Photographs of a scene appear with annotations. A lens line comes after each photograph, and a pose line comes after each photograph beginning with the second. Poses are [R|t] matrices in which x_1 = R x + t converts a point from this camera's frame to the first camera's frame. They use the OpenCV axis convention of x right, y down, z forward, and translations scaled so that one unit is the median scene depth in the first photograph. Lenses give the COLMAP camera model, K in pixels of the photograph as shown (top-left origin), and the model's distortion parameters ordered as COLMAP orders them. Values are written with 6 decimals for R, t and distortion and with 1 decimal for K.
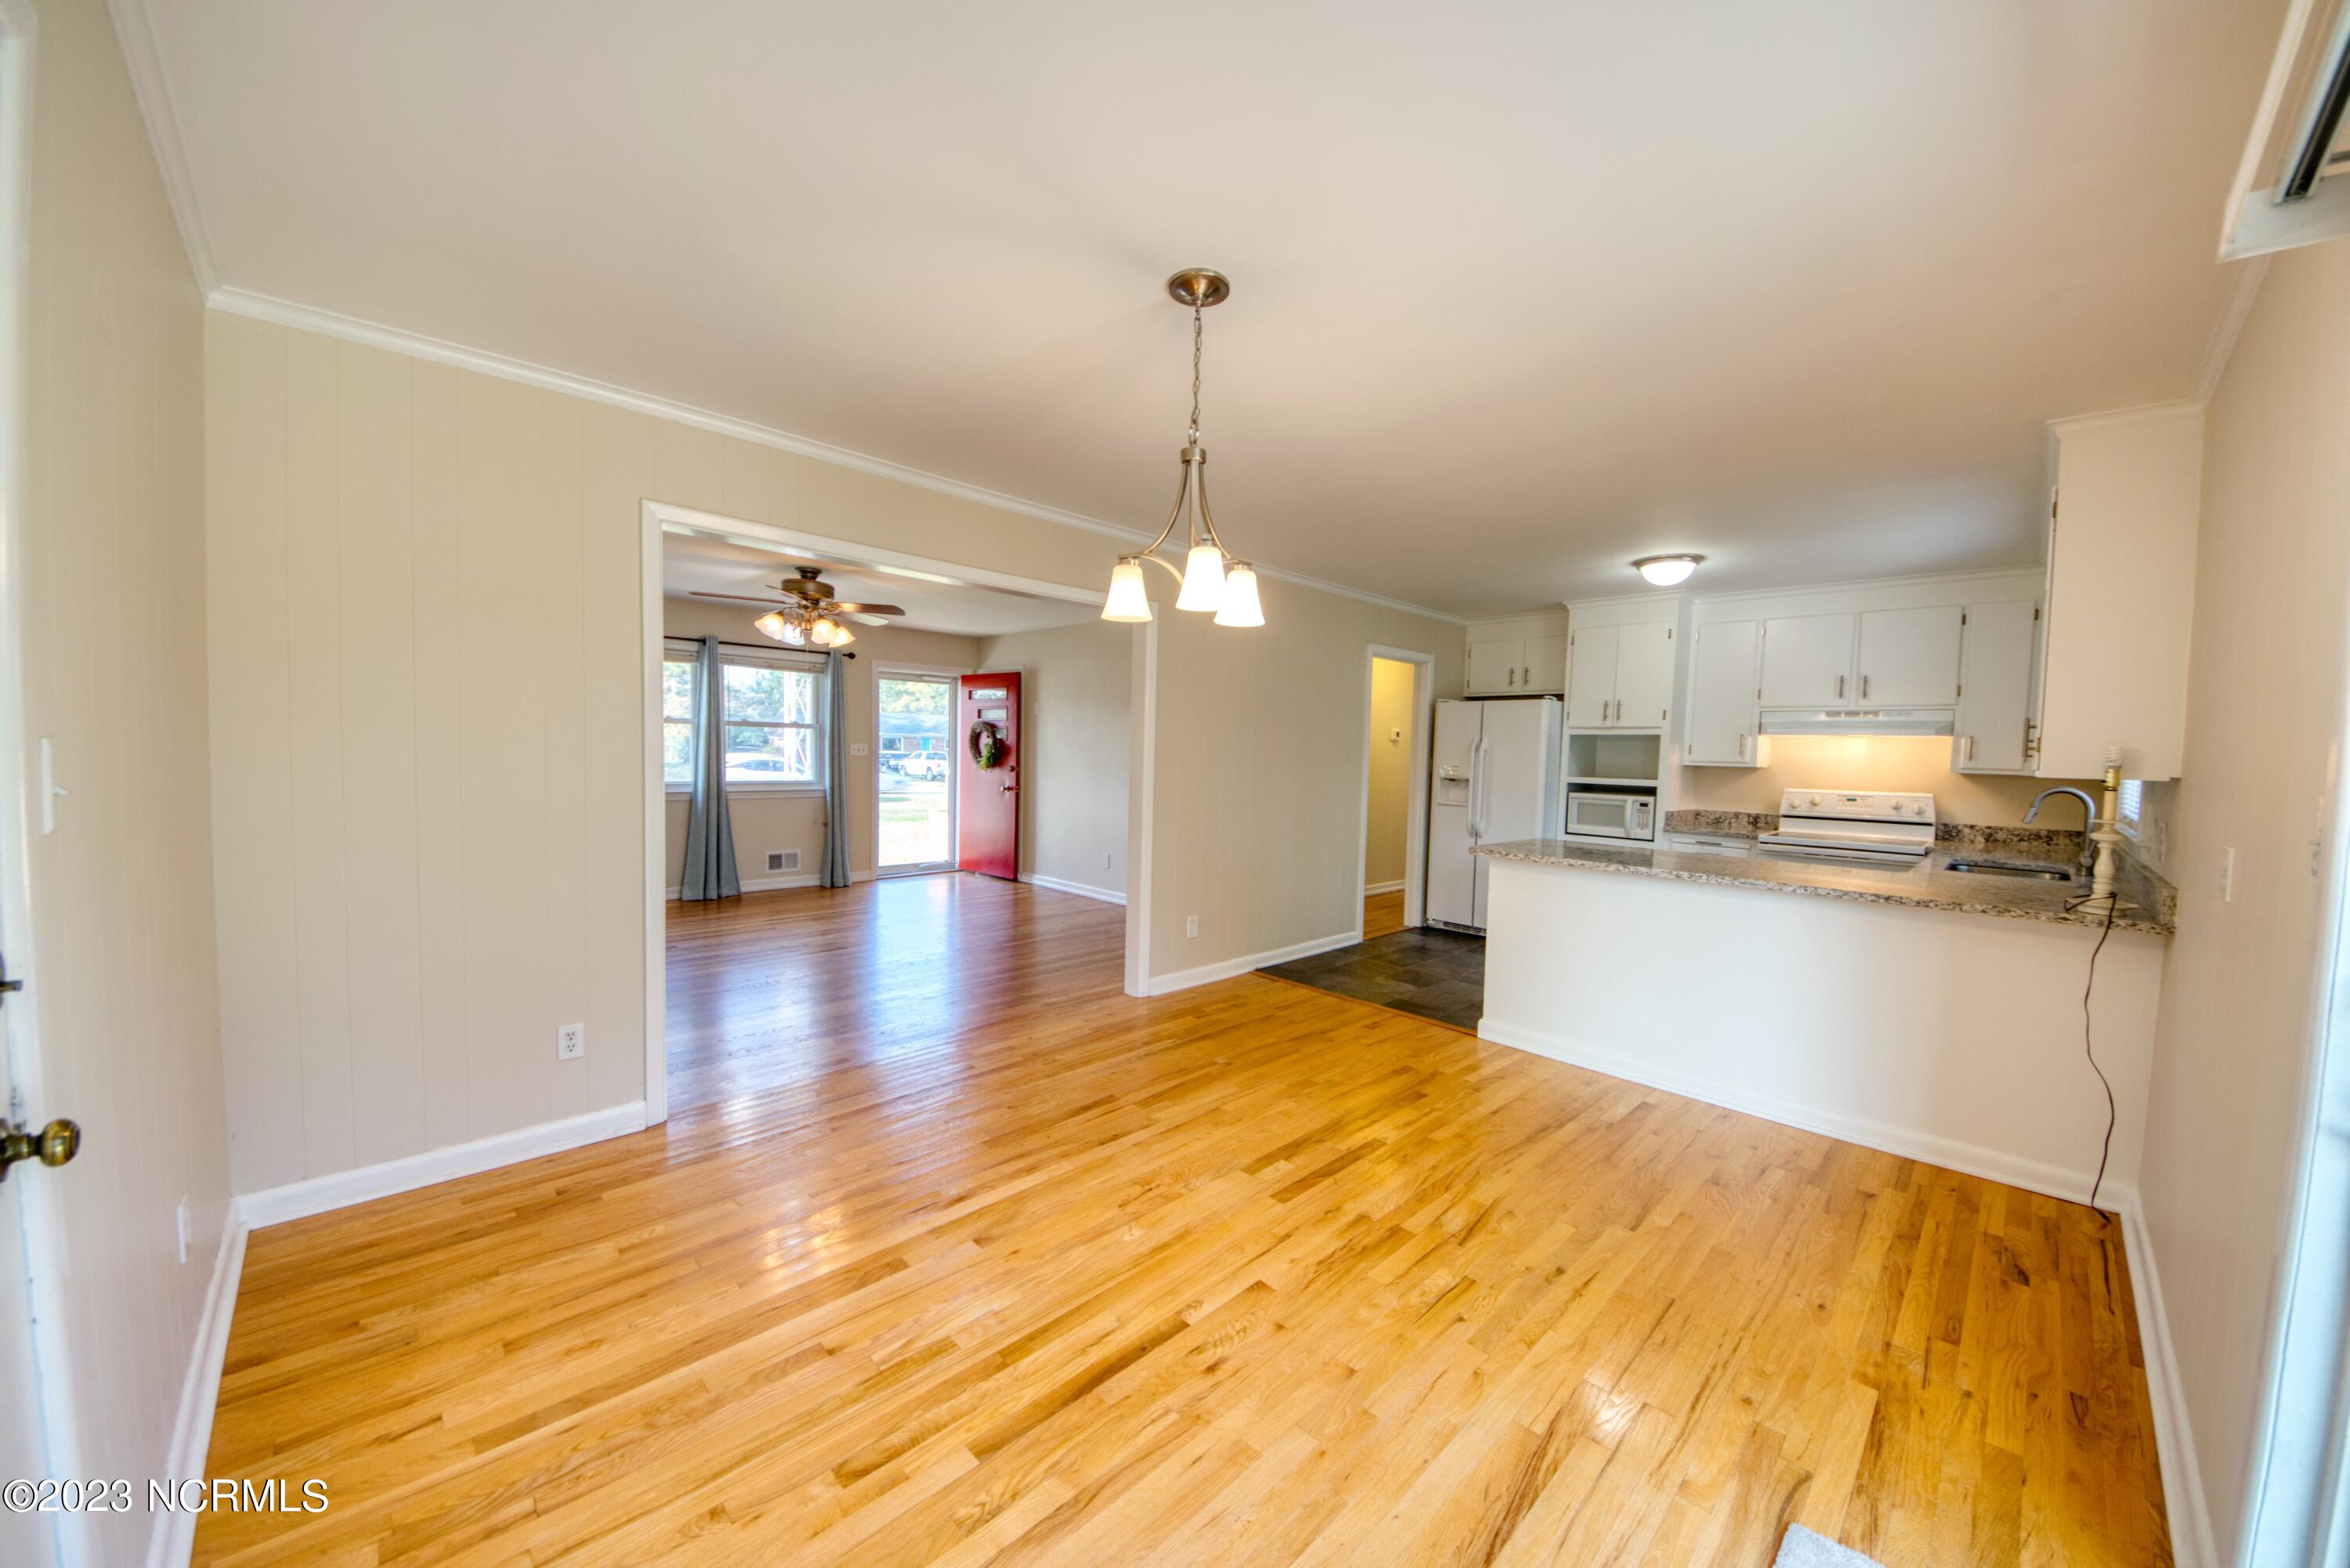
lens RADIAL K [[827.8, 0, 1174.4], [0, 827.8, 792.8], [0, 0, 1]] dist [0.033193, -0.022203]
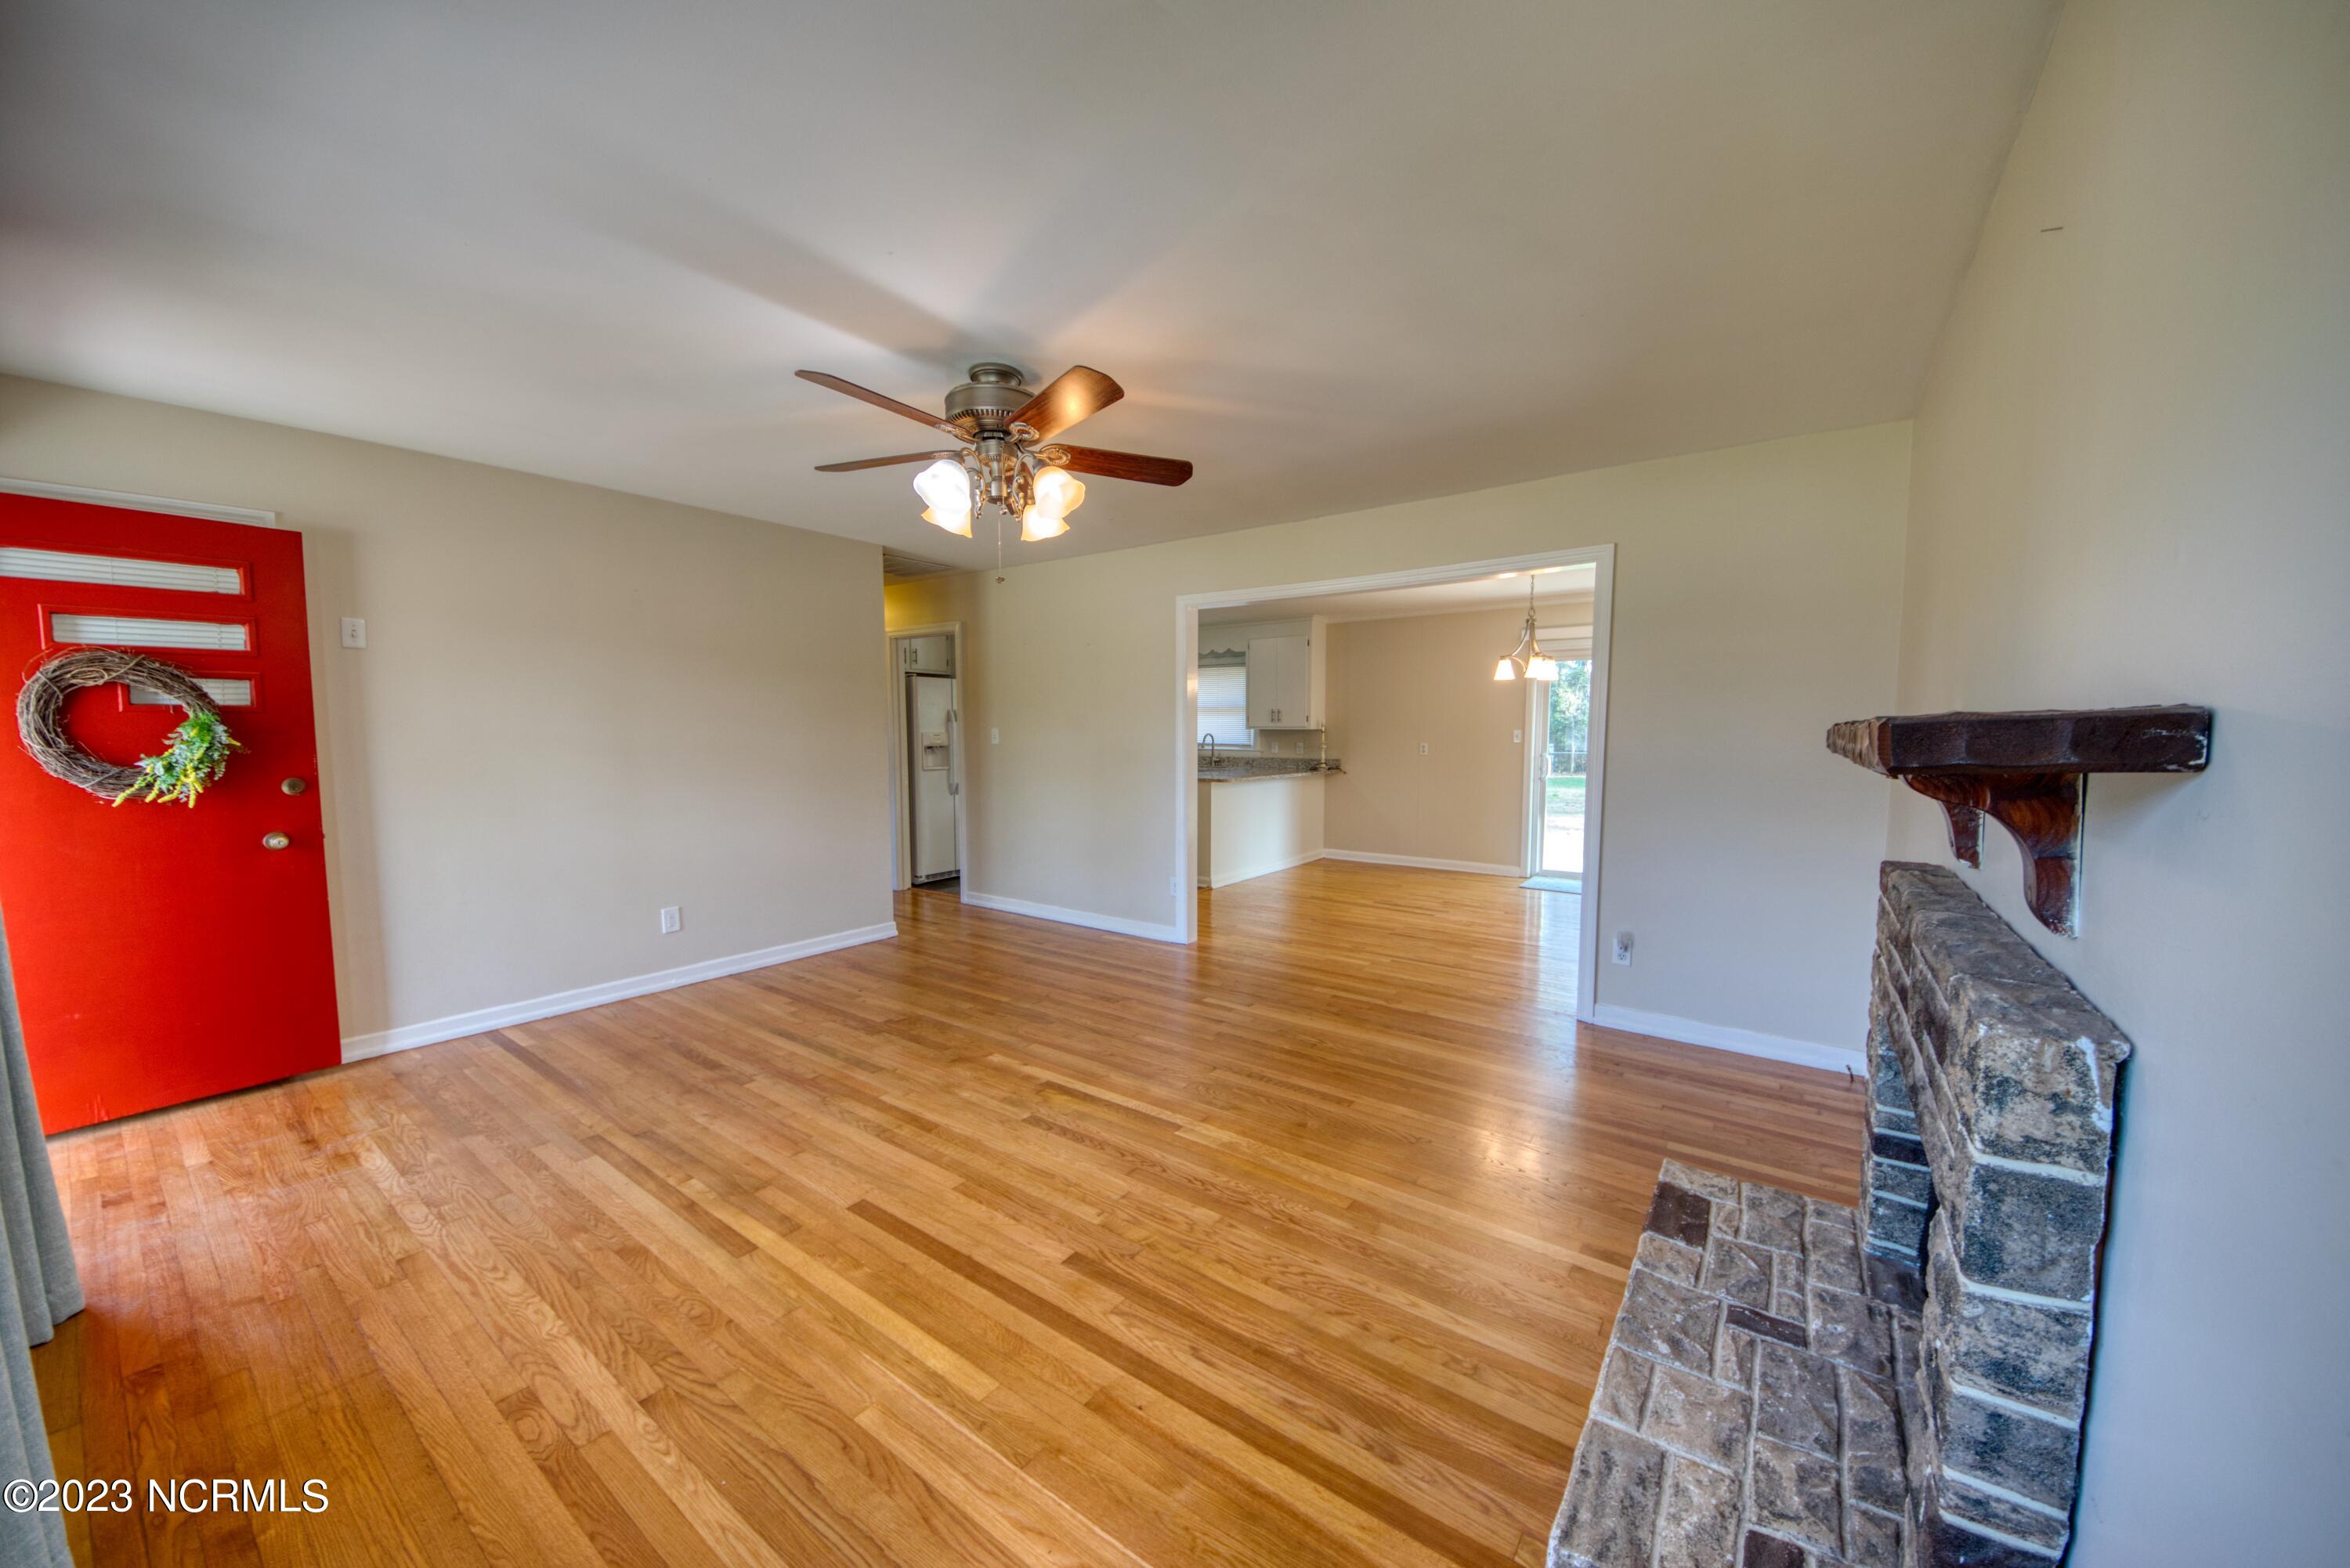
lens RADIAL K [[827.8, 0, 1174.4], [0, 827.8, 792.8], [0, 0, 1]] dist [0.033193, -0.022203]
pose [[-0.169931, -0.102083, 0.980154, -1.632508], [0.046576, 0.992677, 0.111462, -0.127464], [-0.984355, 0.064592, -0.163932, 1.698790]]
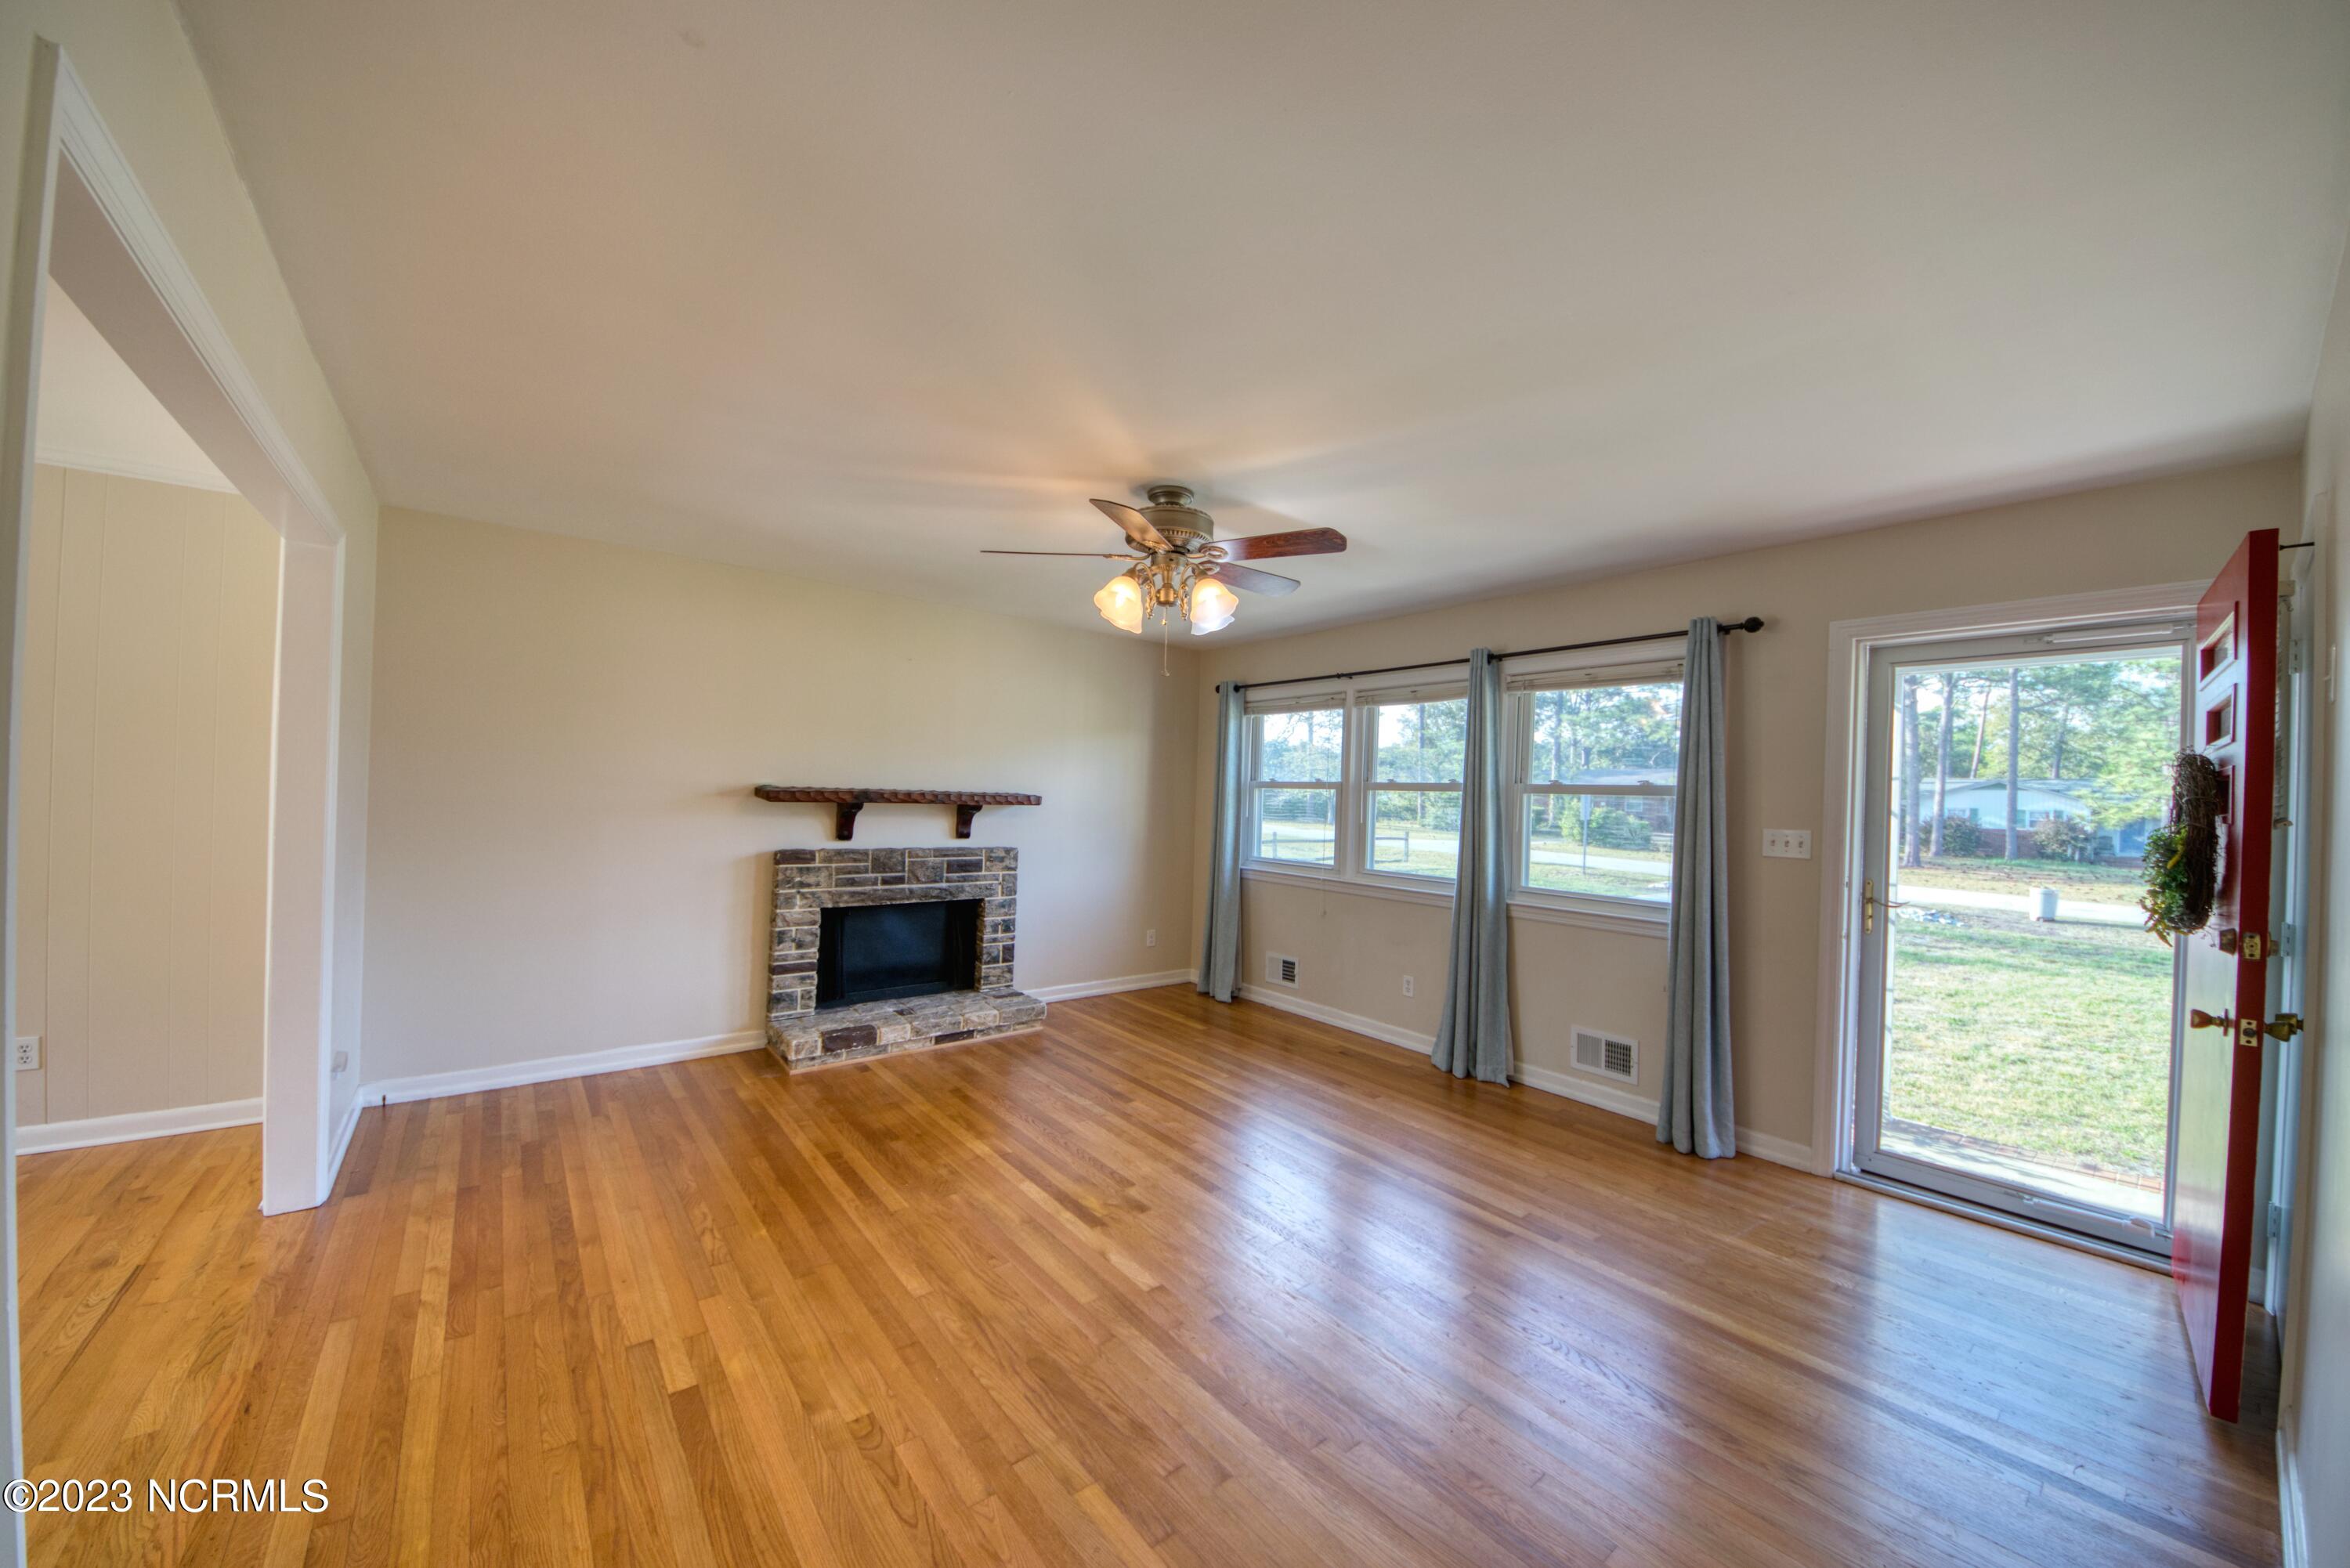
lens RADIAL K [[827.8, 0, 1174.4], [0, 827.8, 792.8], [0, 0, 1]] dist [0.033193, -0.022203]
pose [[-0.090644, -0.033050, -0.995335, 0.165087], [-0.086877, 0.995901, -0.025157, -0.100192], [0.992087, 0.084191, -0.093144, 1.827874]]
